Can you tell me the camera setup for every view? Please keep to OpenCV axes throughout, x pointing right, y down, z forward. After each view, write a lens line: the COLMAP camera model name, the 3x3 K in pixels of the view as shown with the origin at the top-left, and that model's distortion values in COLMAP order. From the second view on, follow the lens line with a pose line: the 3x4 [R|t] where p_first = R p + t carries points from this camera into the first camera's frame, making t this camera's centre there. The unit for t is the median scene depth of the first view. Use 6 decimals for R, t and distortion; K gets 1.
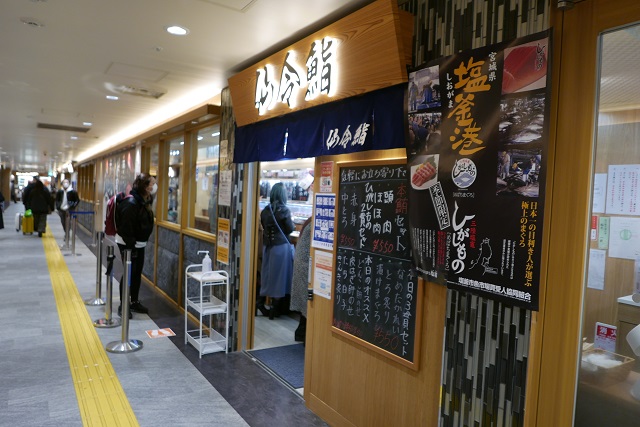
lens RADIAL K [[446.7, 0, 322.0], [0, 446.7, 214.1], [0, 0, 1]] dist [-0.040981, 0.014362]
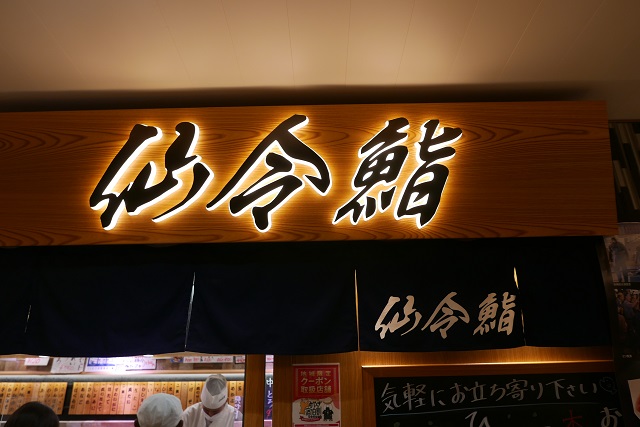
lens RADIAL K [[446.7, 0, 320.5], [0, 446.7, 211.0], [0, 0, 1]] dist [-0.040981, 0.014362]
pose [[0.559369, 0.259373, 0.787294, -0.436079], [0.069538, 0.931753, -0.356371, -0.115812], [-0.825997, 0.254090, 0.503158, 0.843863]]
